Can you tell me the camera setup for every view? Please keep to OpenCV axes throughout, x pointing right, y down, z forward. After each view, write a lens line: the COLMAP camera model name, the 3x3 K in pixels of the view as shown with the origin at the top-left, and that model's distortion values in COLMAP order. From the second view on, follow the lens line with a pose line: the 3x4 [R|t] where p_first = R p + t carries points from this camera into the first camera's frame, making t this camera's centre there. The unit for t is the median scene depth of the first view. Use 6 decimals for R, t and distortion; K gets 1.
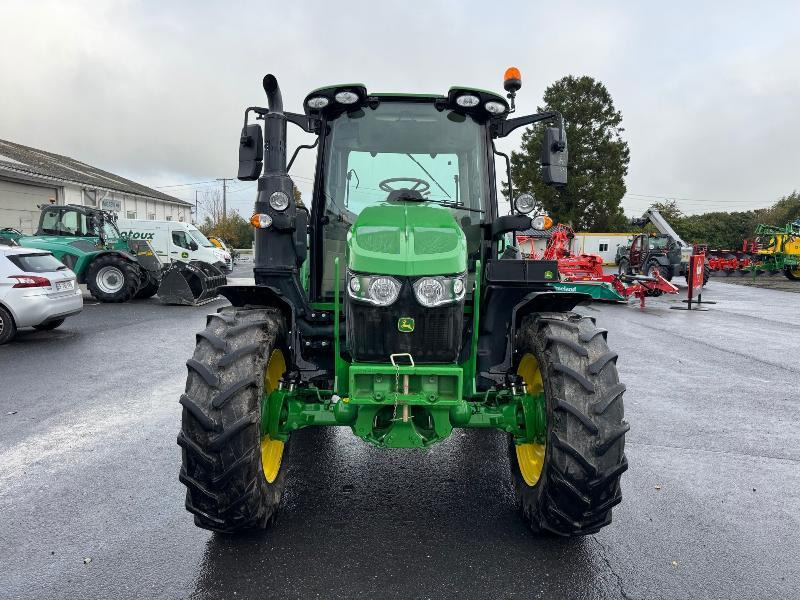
lens RADIAL K [[571.6, 0, 404.3], [0, 571.6, 304.2], [0, 0, 1]] dist [0.031805, -0.032373]
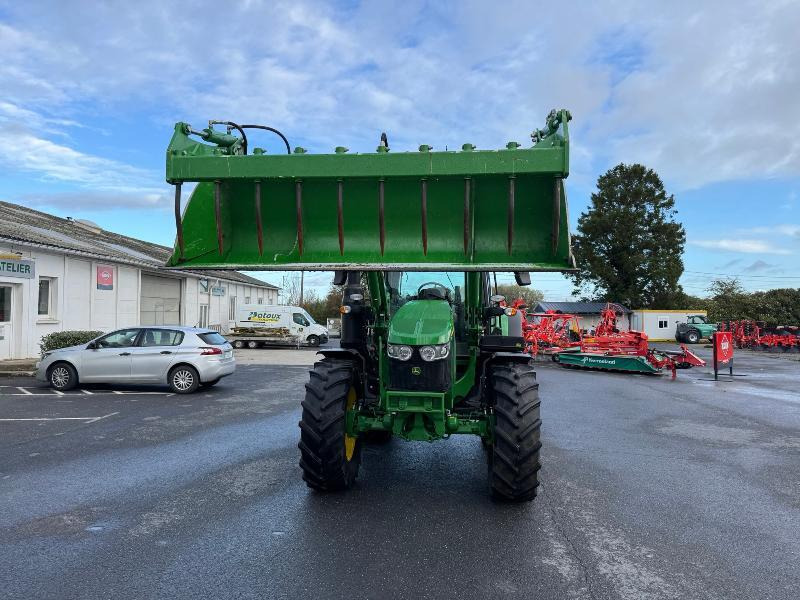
lens RADIAL K [[571.6, 0, 404.8], [0, 571.6, 301.9], [0, 0, 1]] dist [0.031805, -0.032373]
pose [[0.992660, -0.006832, -0.120746, 0.023512], [-0.009536, 0.990873, -0.134462, 0.007892], [0.120563, 0.134626, 0.983535, -0.114414]]
